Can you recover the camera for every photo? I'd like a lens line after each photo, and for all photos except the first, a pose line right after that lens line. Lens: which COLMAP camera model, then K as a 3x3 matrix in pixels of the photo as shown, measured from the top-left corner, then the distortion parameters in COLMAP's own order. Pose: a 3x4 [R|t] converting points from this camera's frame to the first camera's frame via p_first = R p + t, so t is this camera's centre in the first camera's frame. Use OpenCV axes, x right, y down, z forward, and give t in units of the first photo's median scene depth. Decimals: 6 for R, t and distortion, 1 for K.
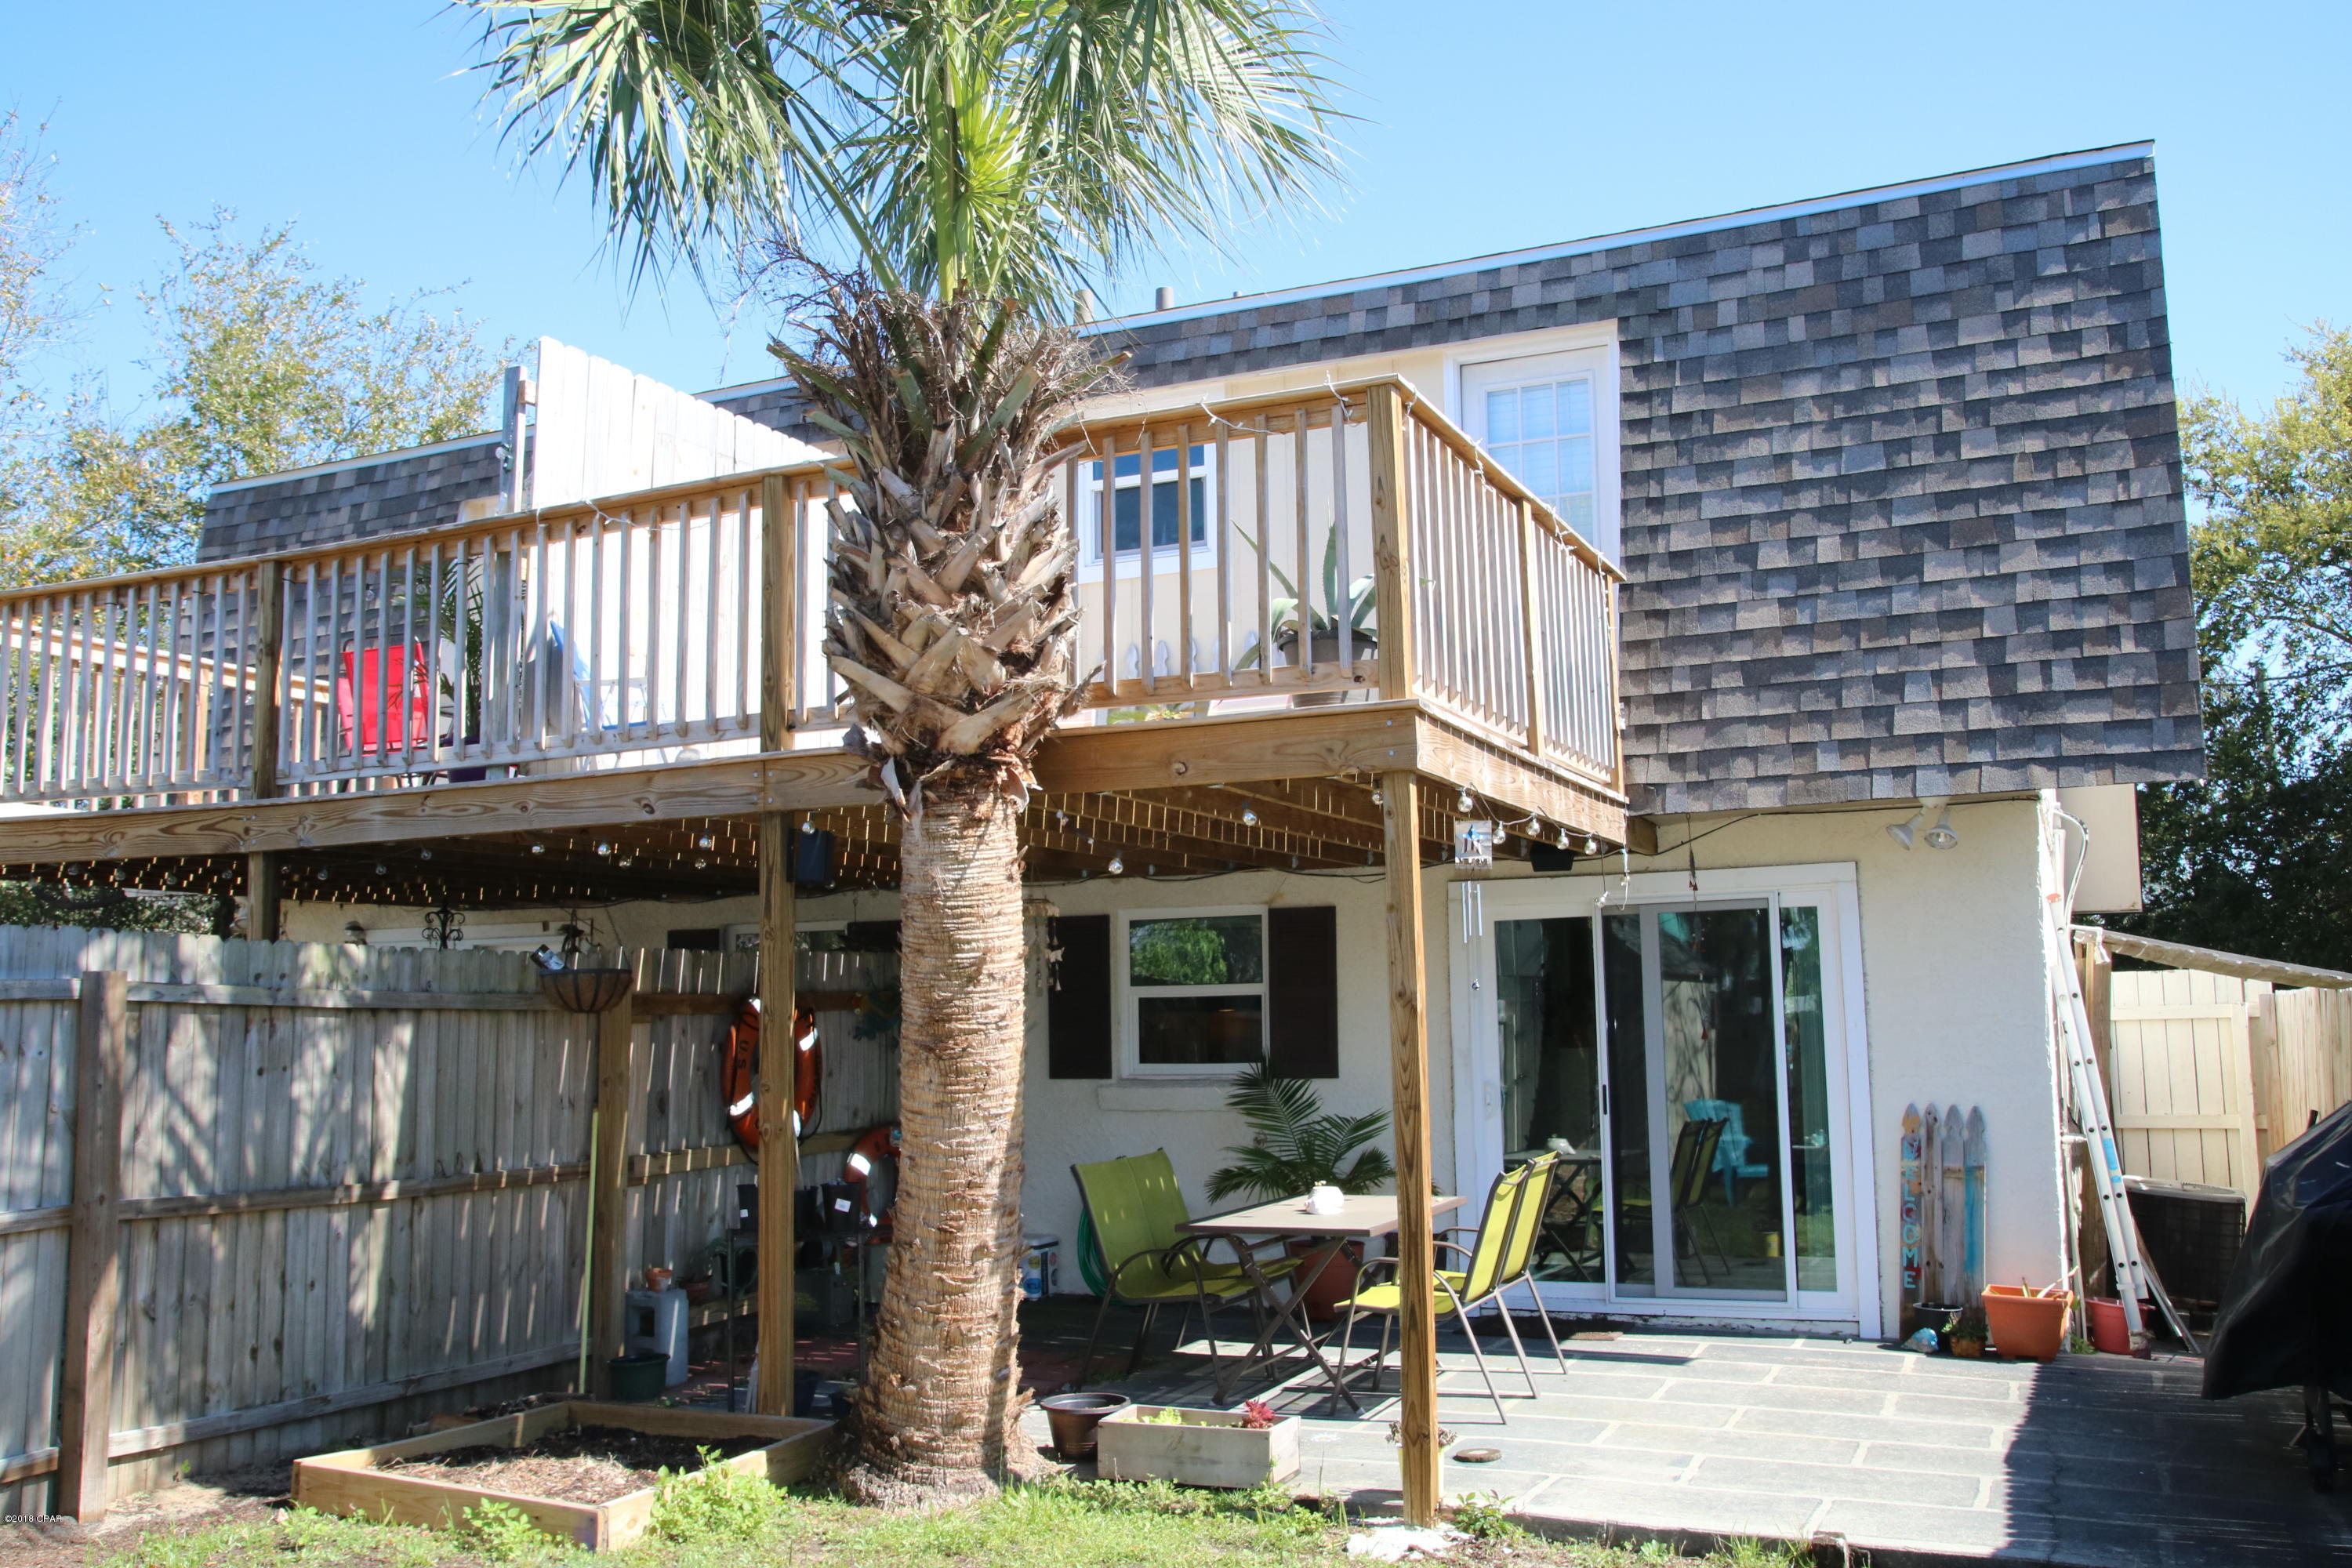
lens RADIAL K [[2015.0, 0, 1176.0], [0, 2015.0, 784.0], [0, 0, 1]] dist [-0.000309, -0.000135]
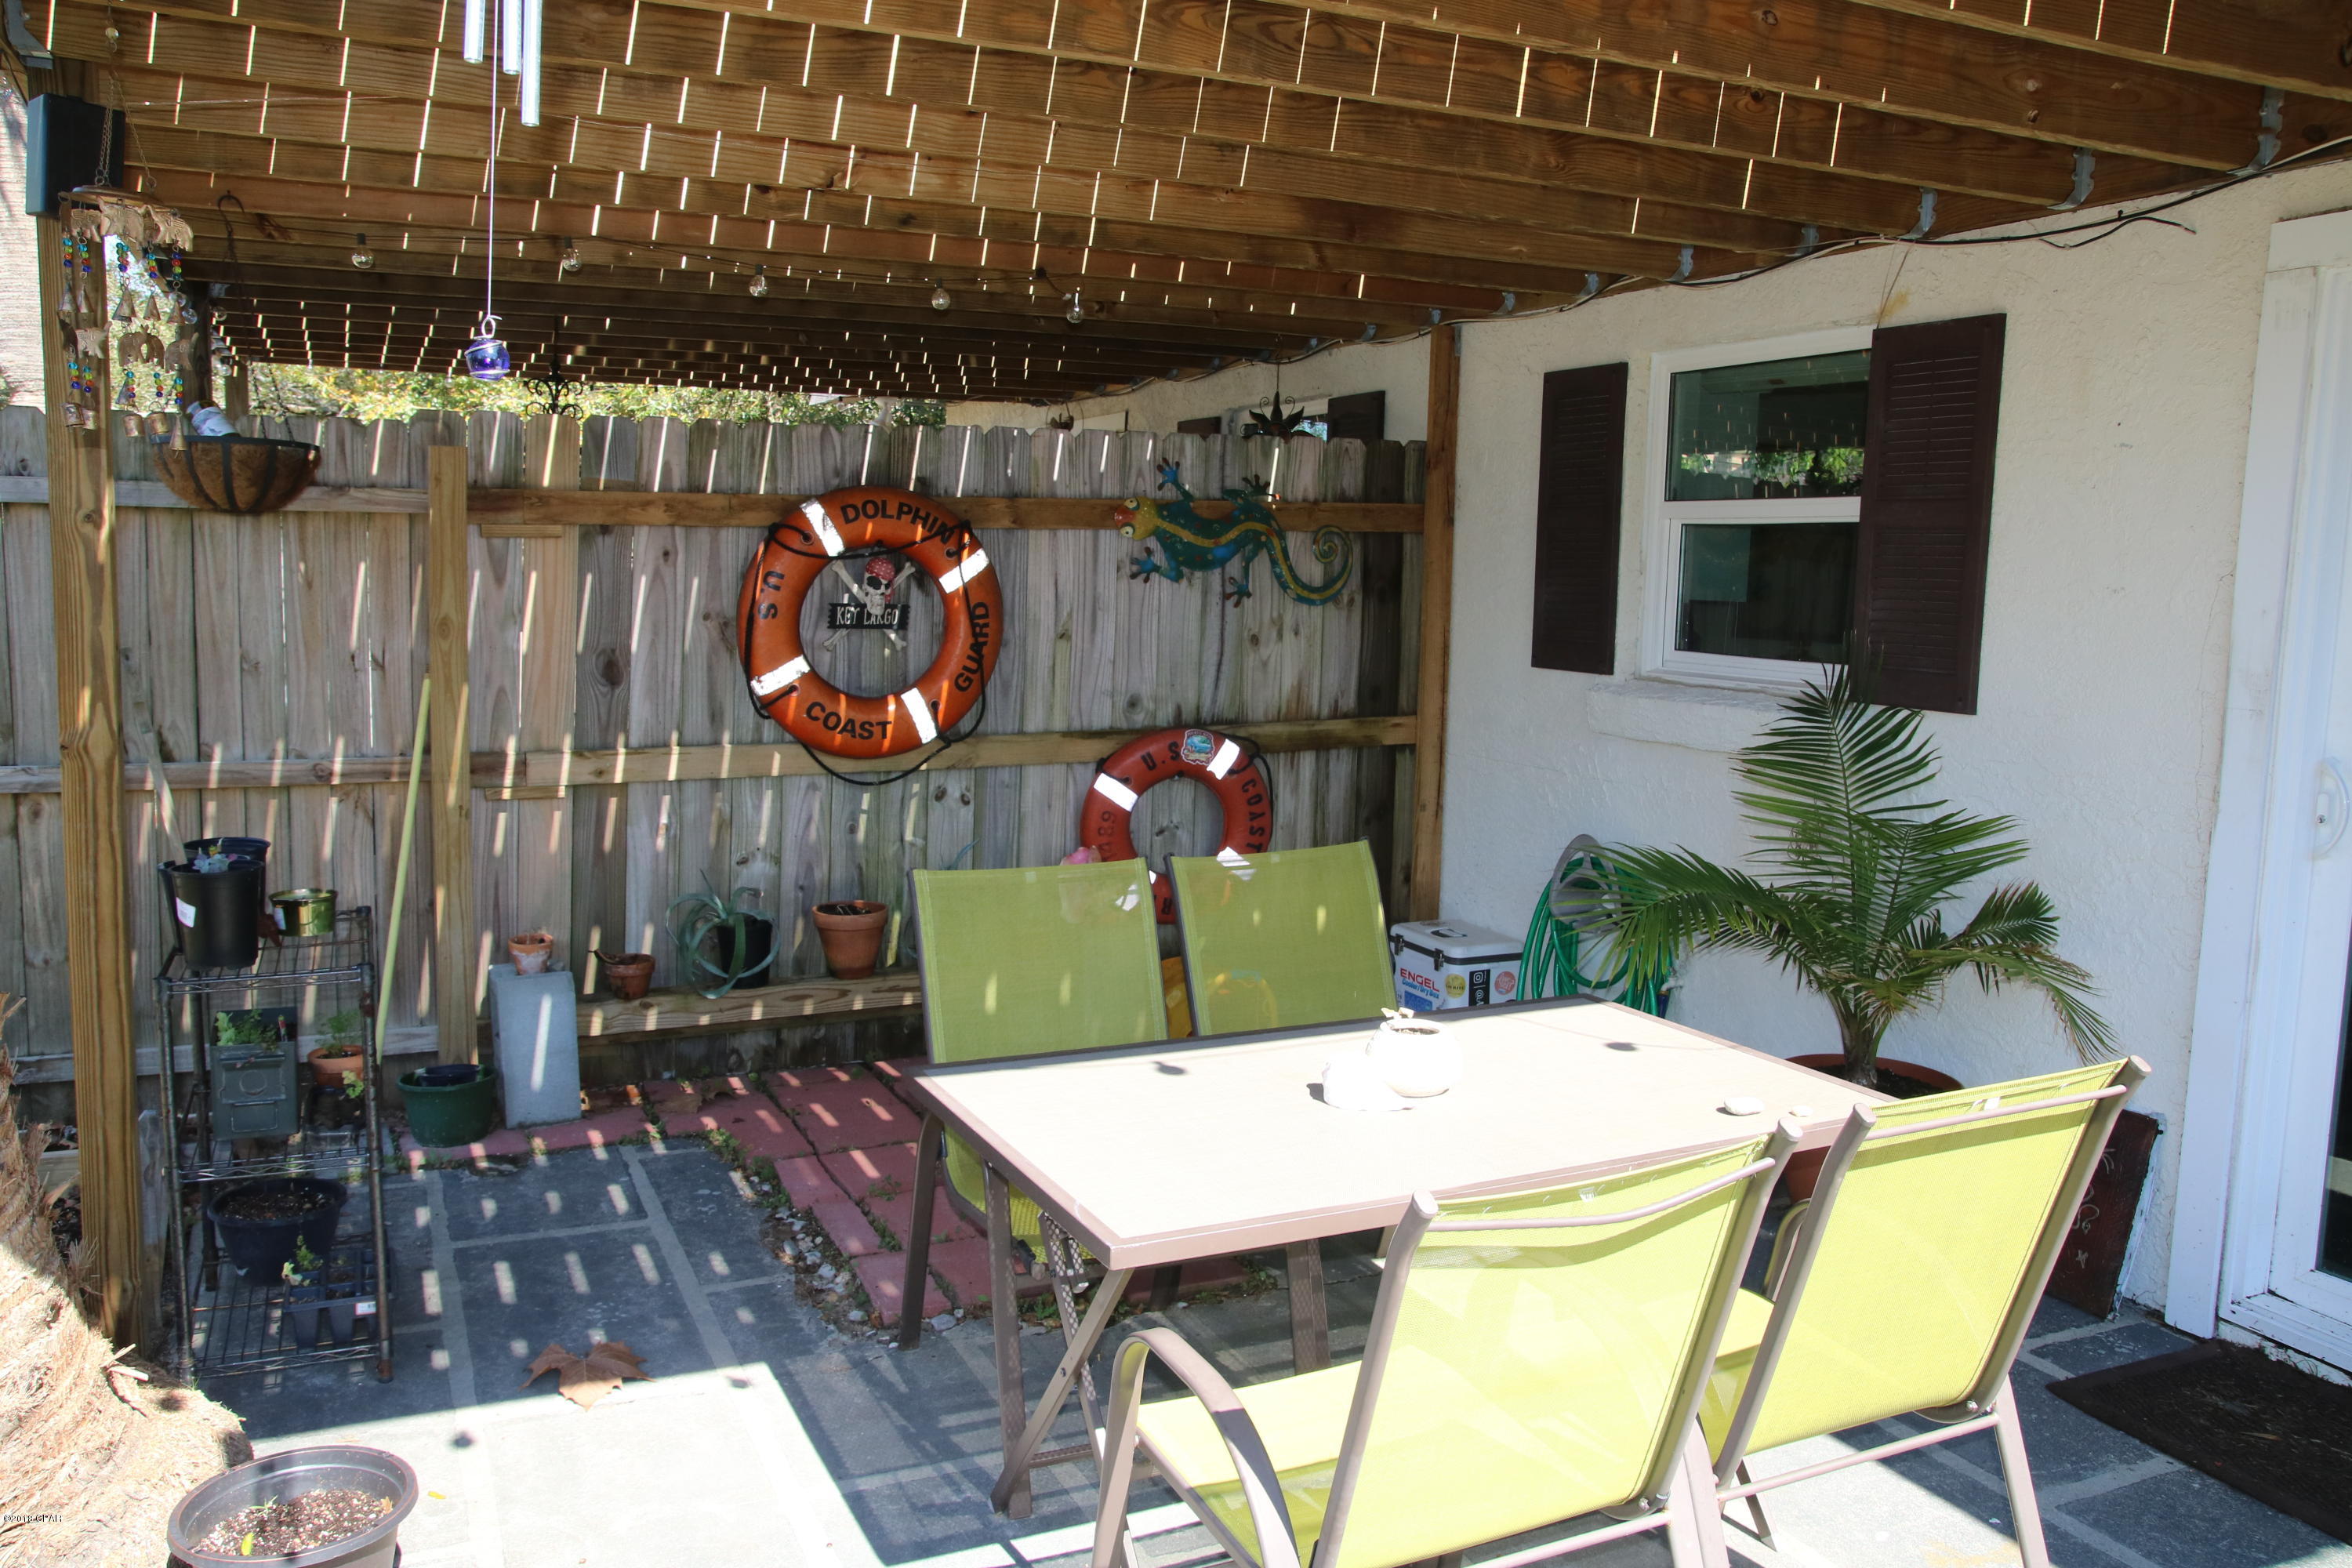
lens RADIAL K [[1834.2, 0, 1176.0], [0, 1834.2, 784.0], [0, 0, 1]] dist [-0.065316, -0.000936]
pose [[0.751342, 0.108281, -0.650969, 0.201898], [0.047676, 0.974962, 0.217200, 0.066650], [0.658189, -0.194227, 0.727367, 0.589844]]
